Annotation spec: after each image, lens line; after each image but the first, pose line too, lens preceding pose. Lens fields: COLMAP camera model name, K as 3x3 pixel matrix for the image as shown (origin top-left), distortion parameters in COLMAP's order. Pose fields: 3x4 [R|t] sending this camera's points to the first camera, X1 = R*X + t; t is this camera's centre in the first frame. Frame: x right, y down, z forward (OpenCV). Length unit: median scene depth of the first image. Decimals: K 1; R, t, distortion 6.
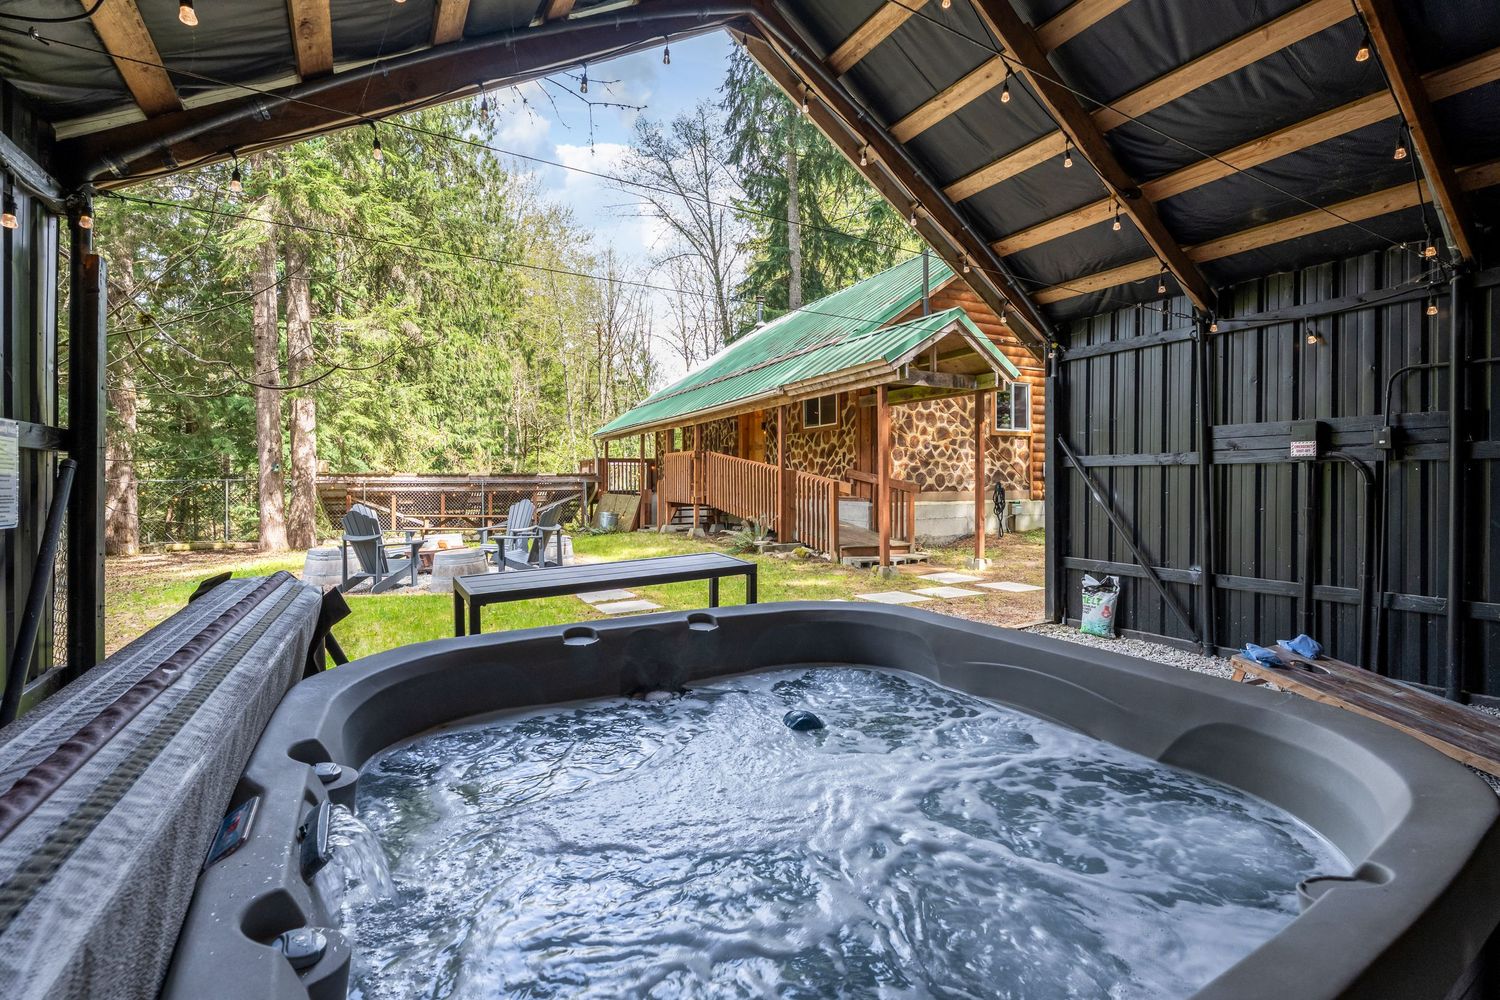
lens RADIAL K [[654.3, 0, 753.5], [0, 654.3, 489.5], [0, 0, 1]] dist [-0.002606, 0.000149]
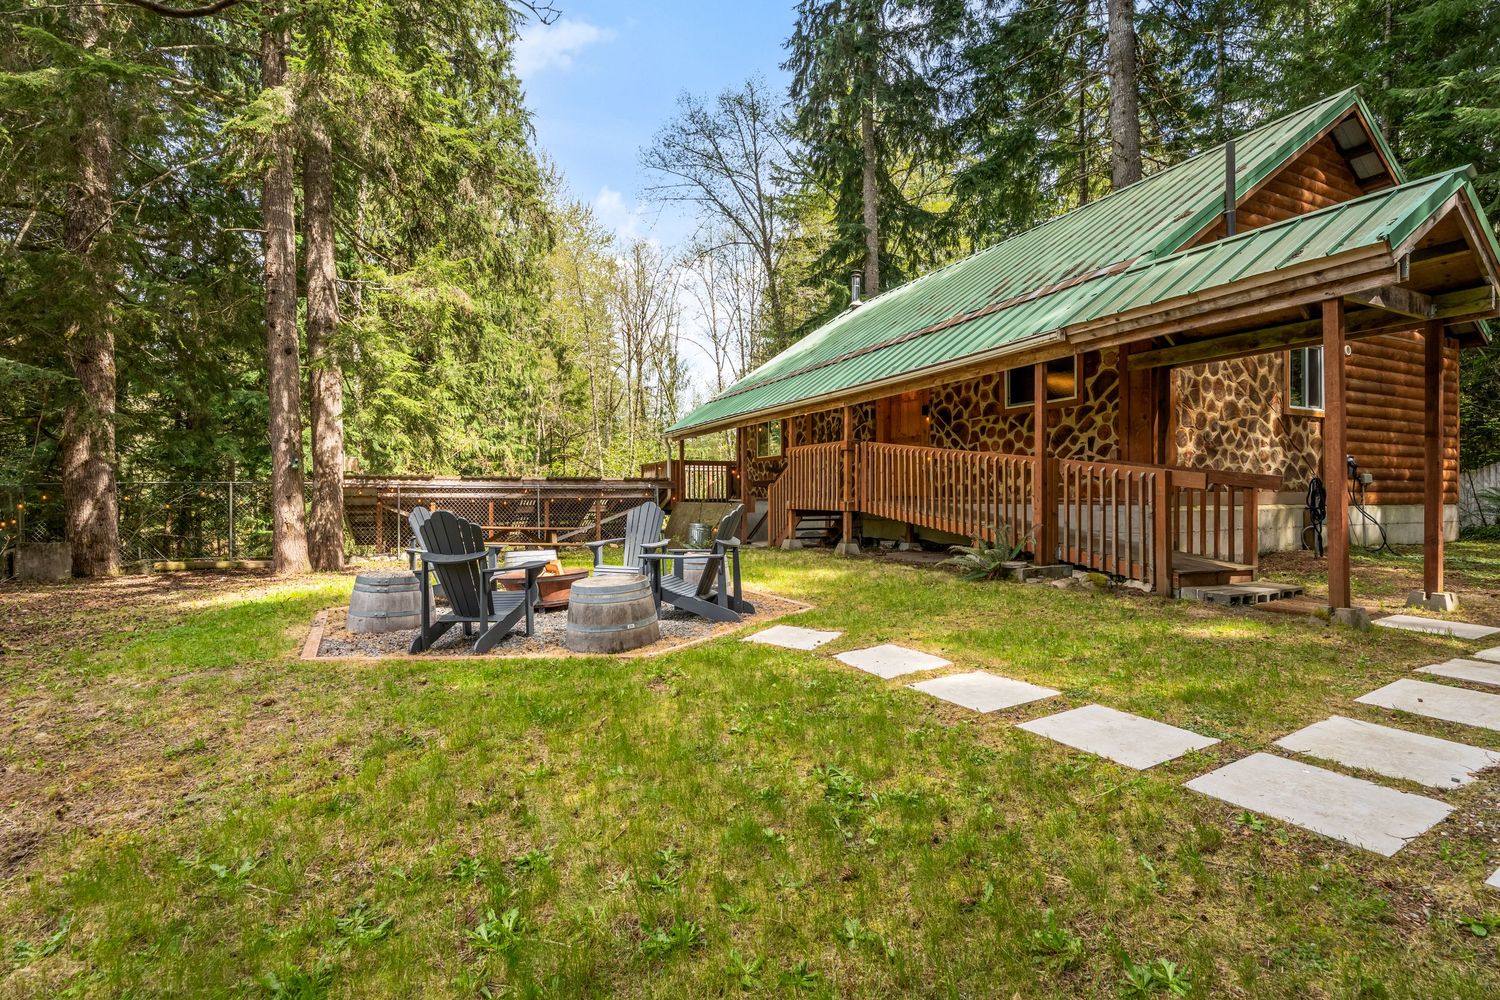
lens RADIAL K [[654.3, 0, 747.9], [0, 654.3, 510.4], [0, 0, 1]] dist [-0.002606, 0.000149]
pose [[0.999935, 0.001522, -0.011285, -0.148910], [-0.001442, 0.999974, 0.007071, 0.012339], [0.011295, -0.007055, 0.999911, 0.185902]]
